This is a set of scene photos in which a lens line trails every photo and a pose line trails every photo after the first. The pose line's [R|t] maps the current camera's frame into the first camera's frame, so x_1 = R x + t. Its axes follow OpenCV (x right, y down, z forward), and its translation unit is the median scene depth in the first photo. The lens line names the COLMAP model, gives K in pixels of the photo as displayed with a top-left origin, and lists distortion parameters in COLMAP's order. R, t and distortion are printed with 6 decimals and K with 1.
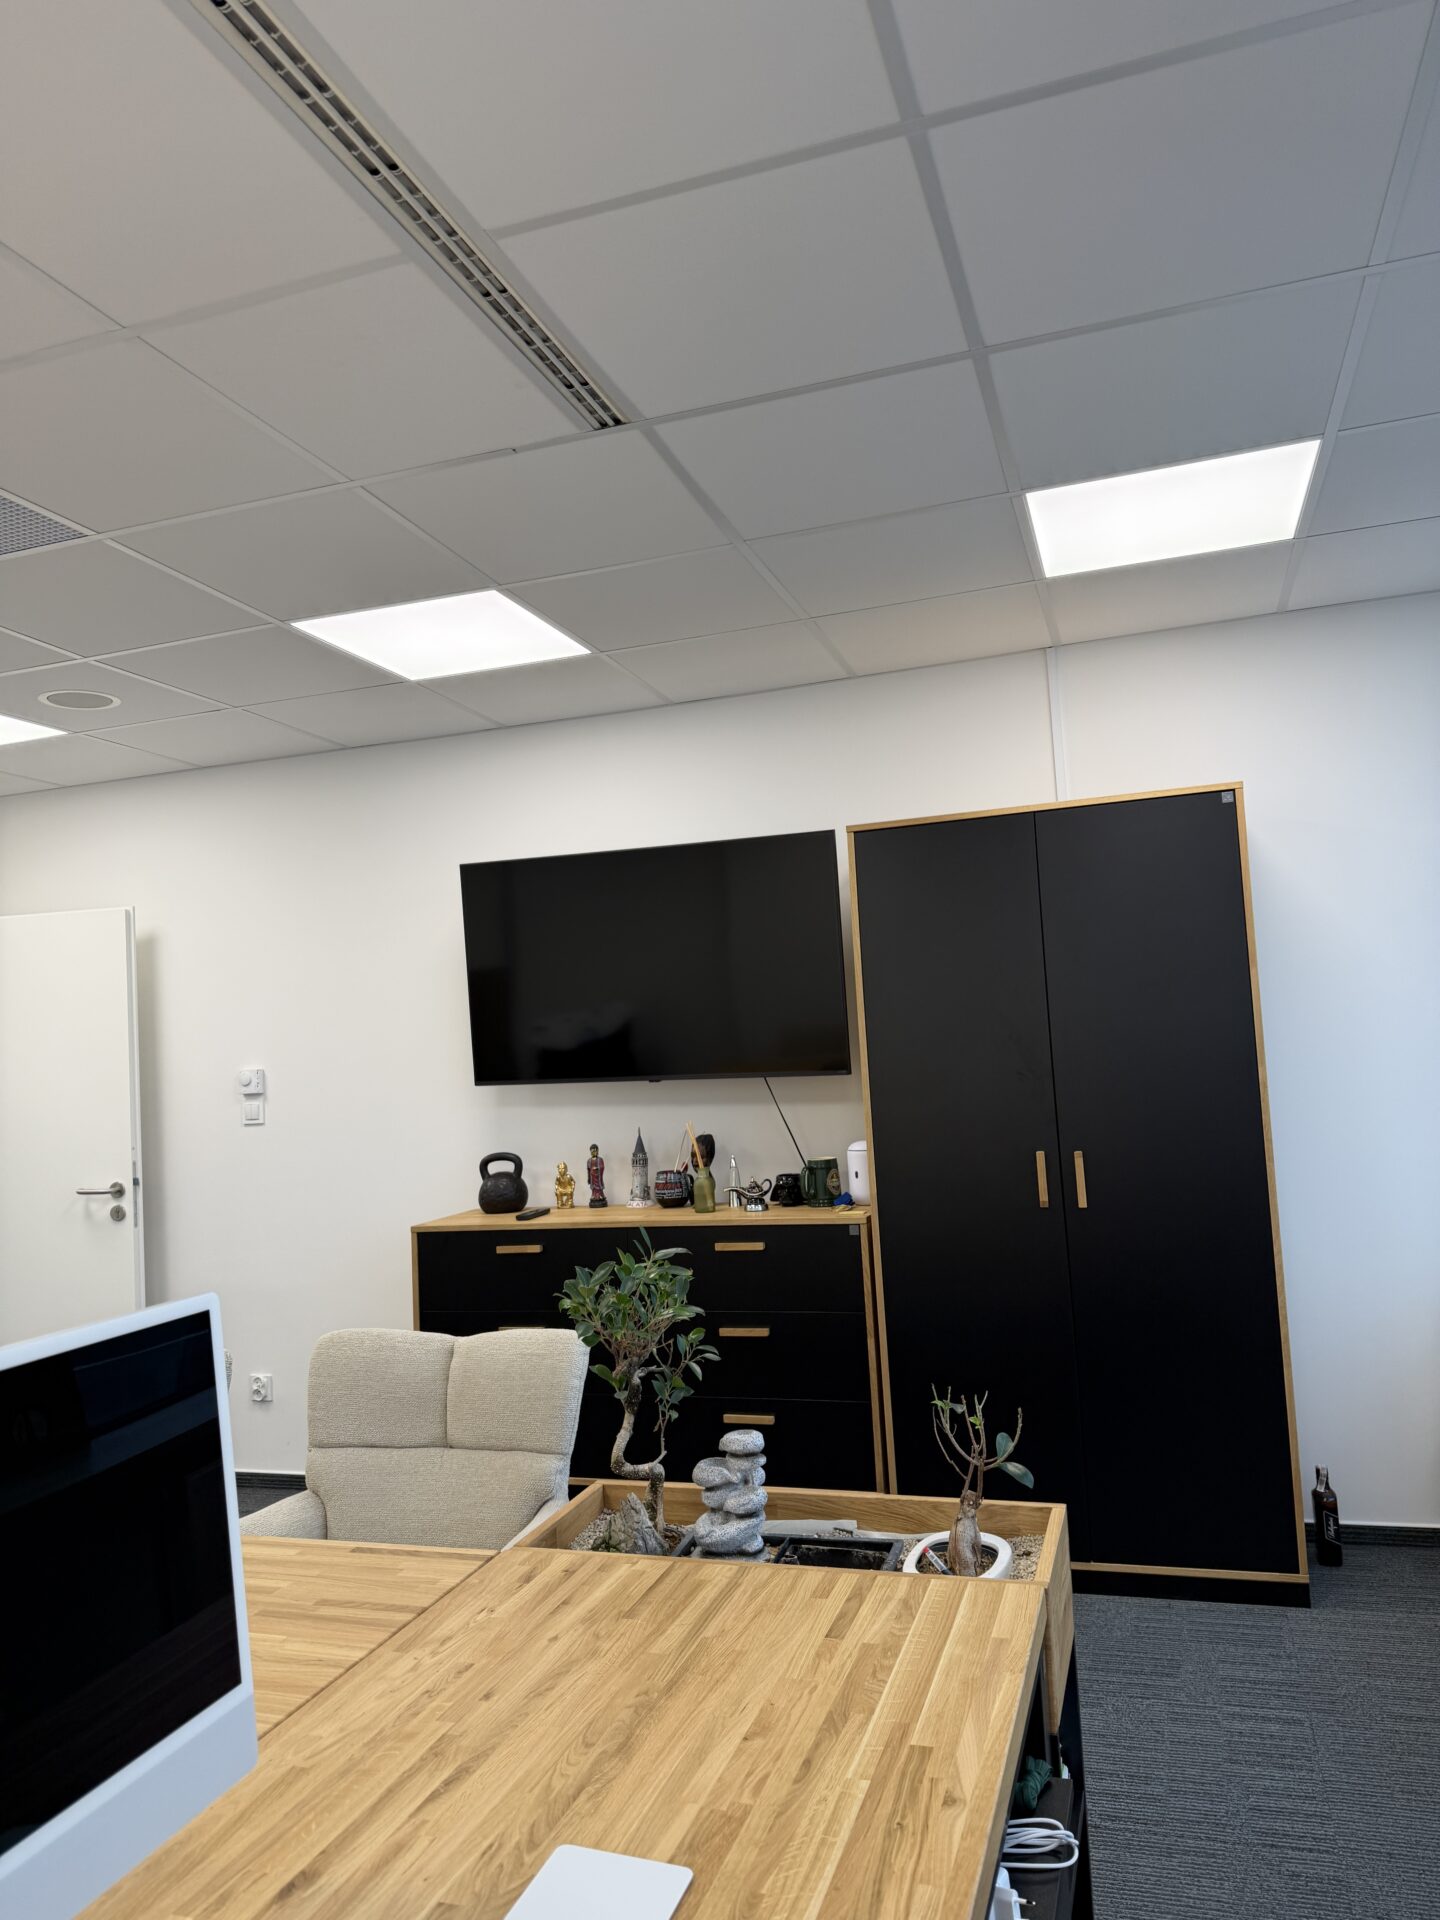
lens RADIAL K [[1339.6, 0, 725.2], [0, 1339.6, 967.3], [0, 0, 1]] dist [0.086317, -0.107815]
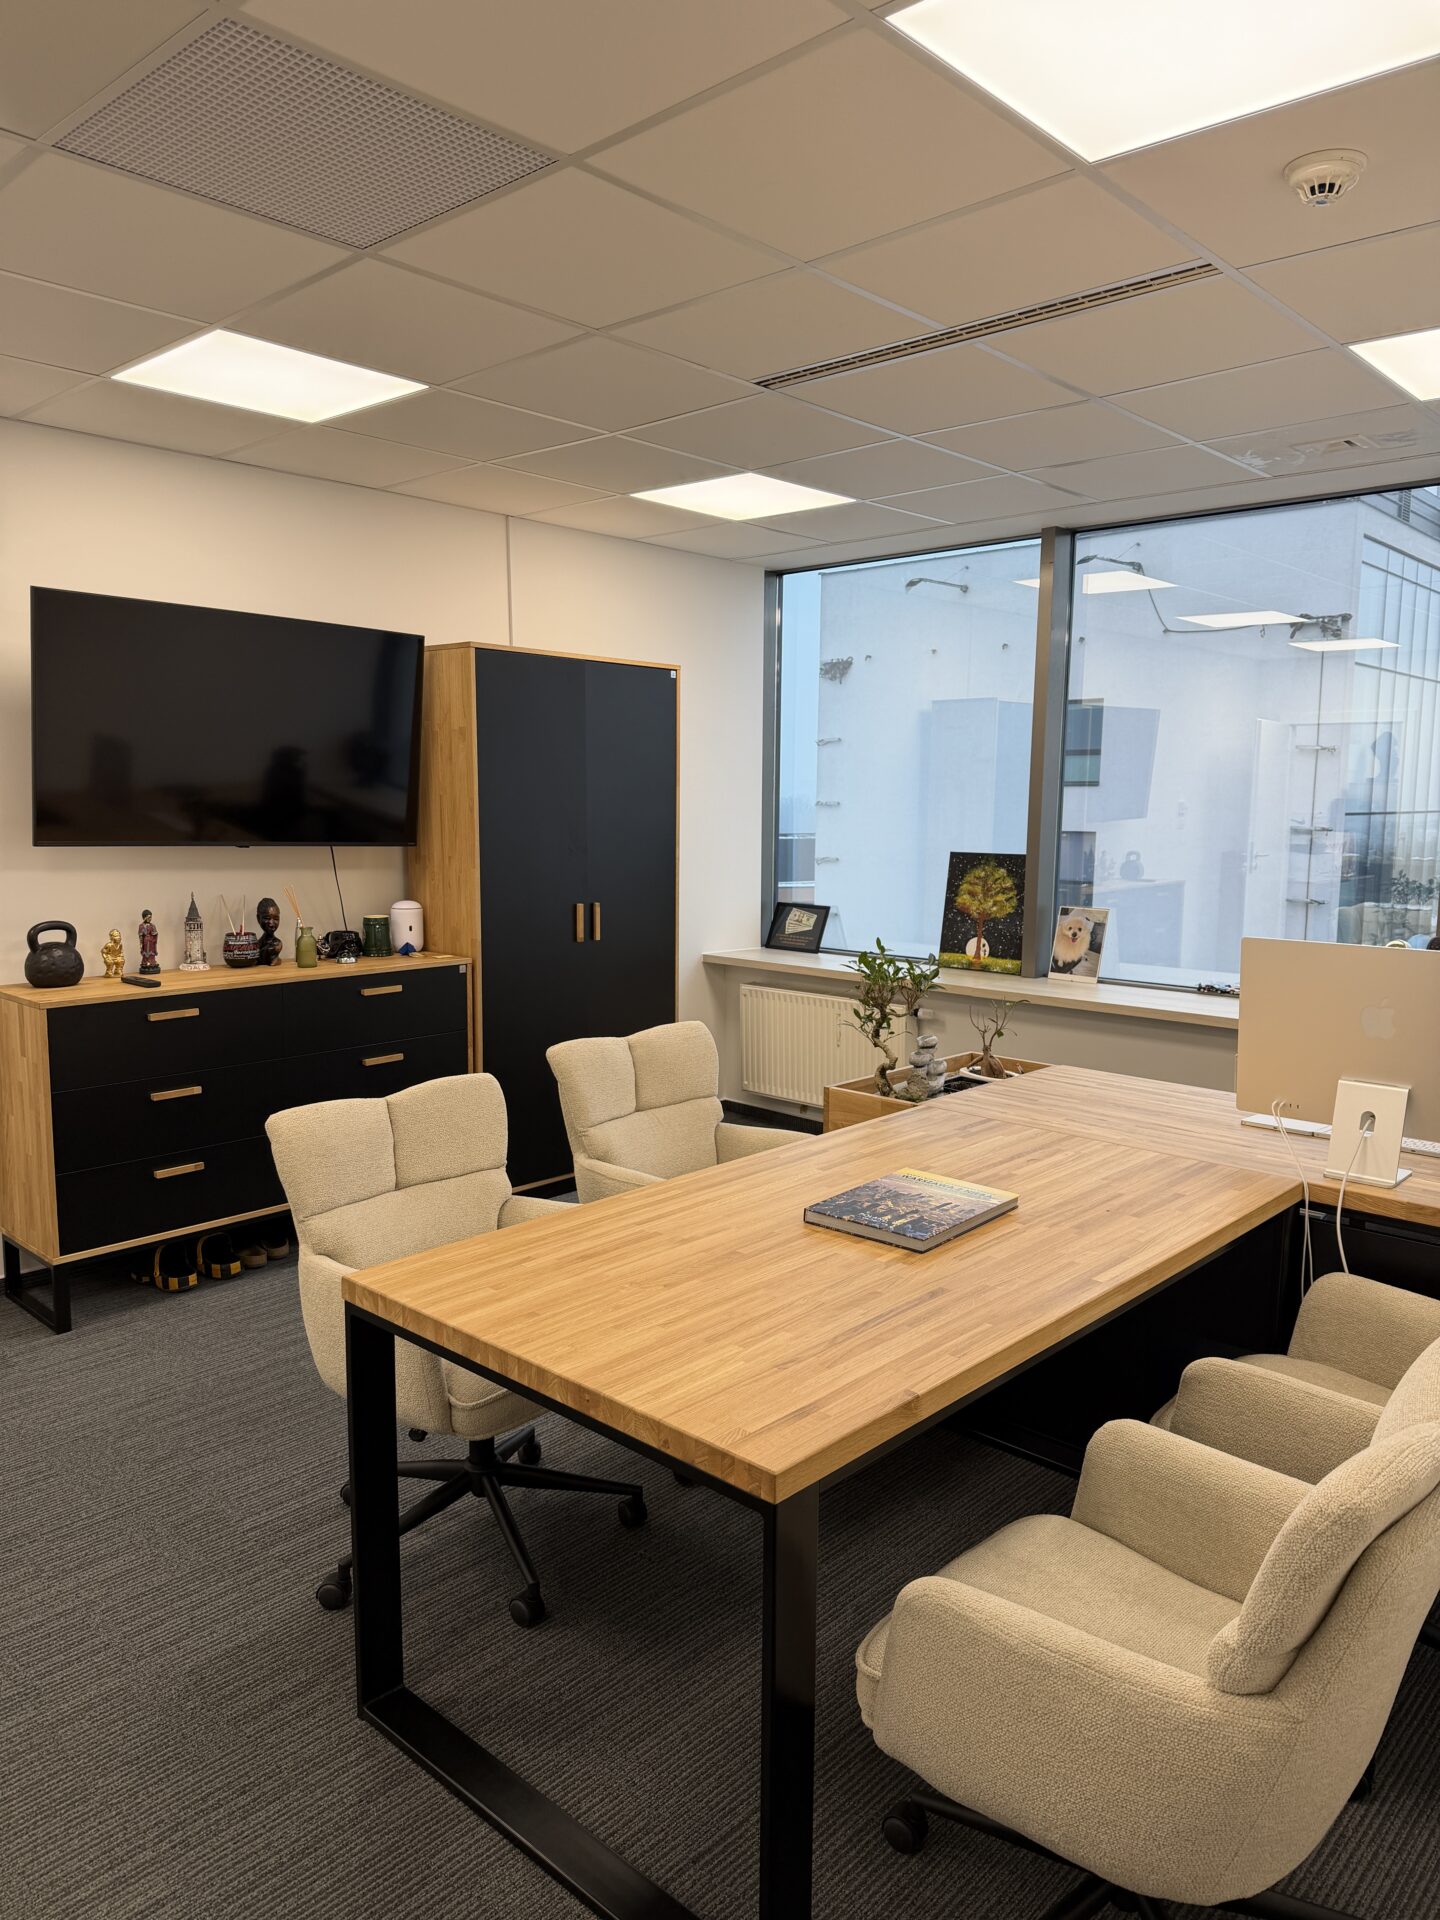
lens RADIAL K [[1339.6, 0, 717.5], [0, 1339.6, 964.9], [0, 0, 1]] dist [0.086317, -0.107815]
pose [[0.419070, -0.055345, 0.906266, -1.024477], [-0.092172, 0.990391, 0.103105, 0.040504], [-0.903264, -0.126741, 0.409941, 0.279312]]
